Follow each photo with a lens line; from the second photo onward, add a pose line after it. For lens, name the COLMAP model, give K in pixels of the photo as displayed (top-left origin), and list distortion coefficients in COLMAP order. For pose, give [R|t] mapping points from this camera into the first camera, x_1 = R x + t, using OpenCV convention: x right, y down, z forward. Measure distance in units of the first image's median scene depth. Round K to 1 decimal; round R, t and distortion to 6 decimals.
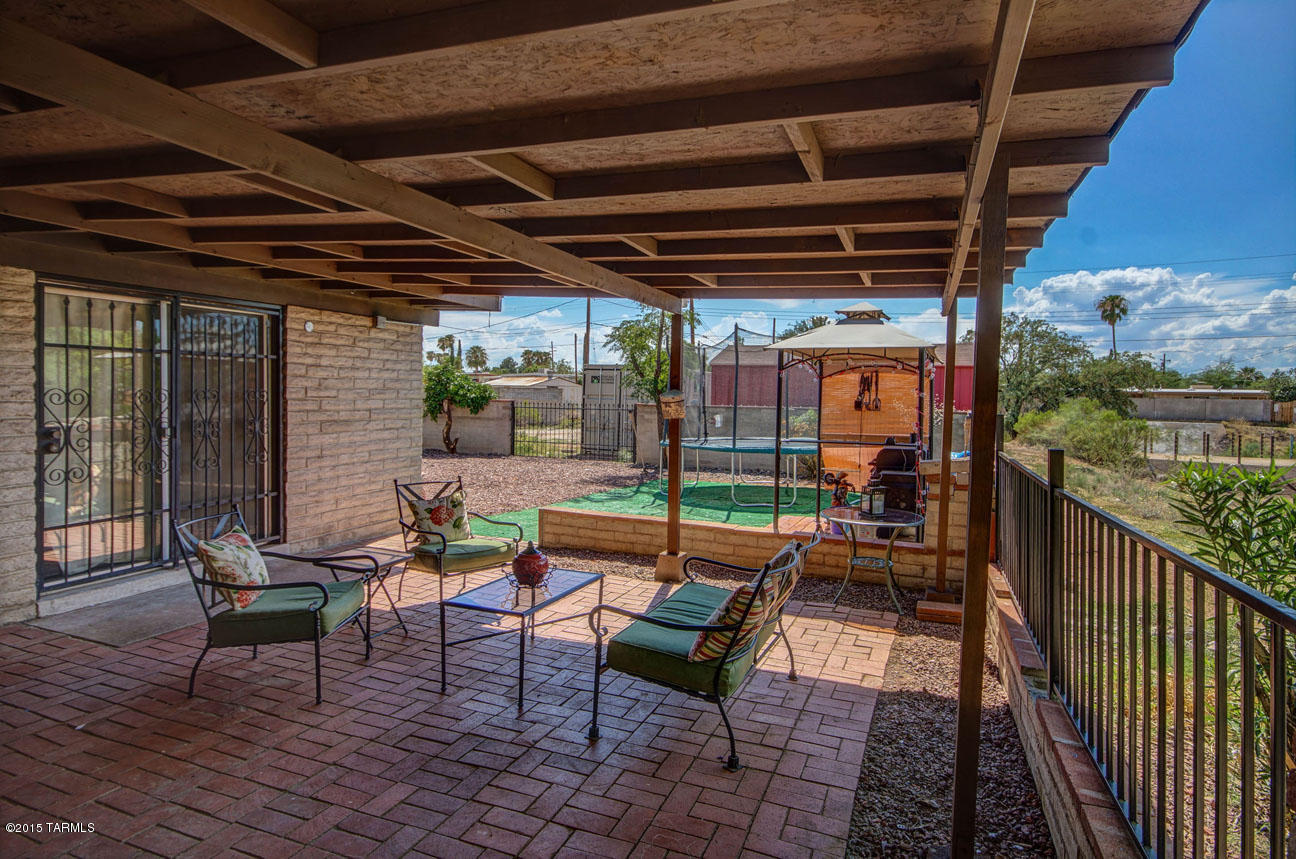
lens RADIAL K [[755.8, 0, 646.3], [0, 755.8, 399.0], [0, 0, 1]] dist [-0.000193, -0.000042]
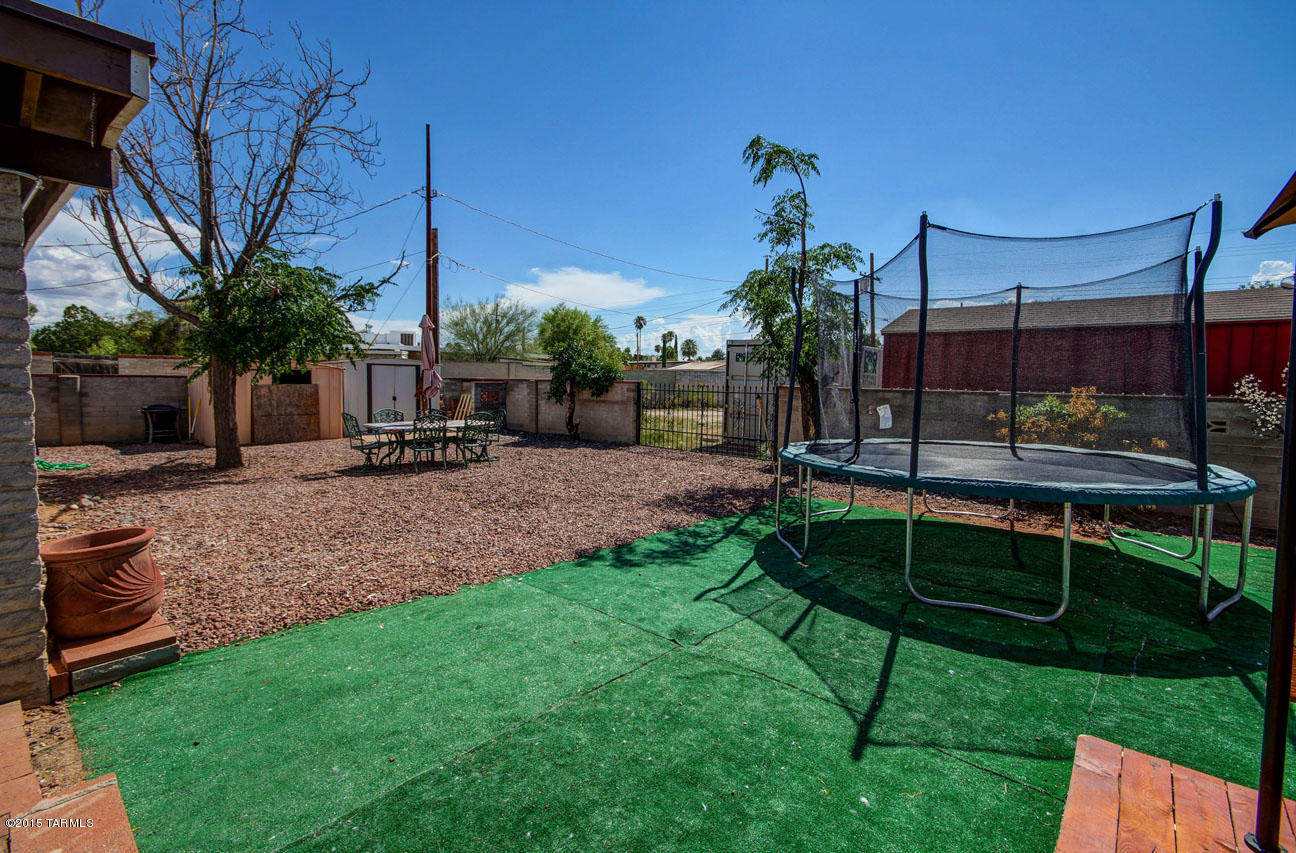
lens RADIAL K [[582.8, 0, 651.1], [0, 582.8, 401.6], [0, 0, 1]] dist [0.000254, 0.000083]
pose [[0.952602, 0.014917, -0.303854, 0.042069], [-0.005133, 0.999443, 0.032973, 0.002587], [0.304177, -0.029850, 0.952148, 0.363159]]
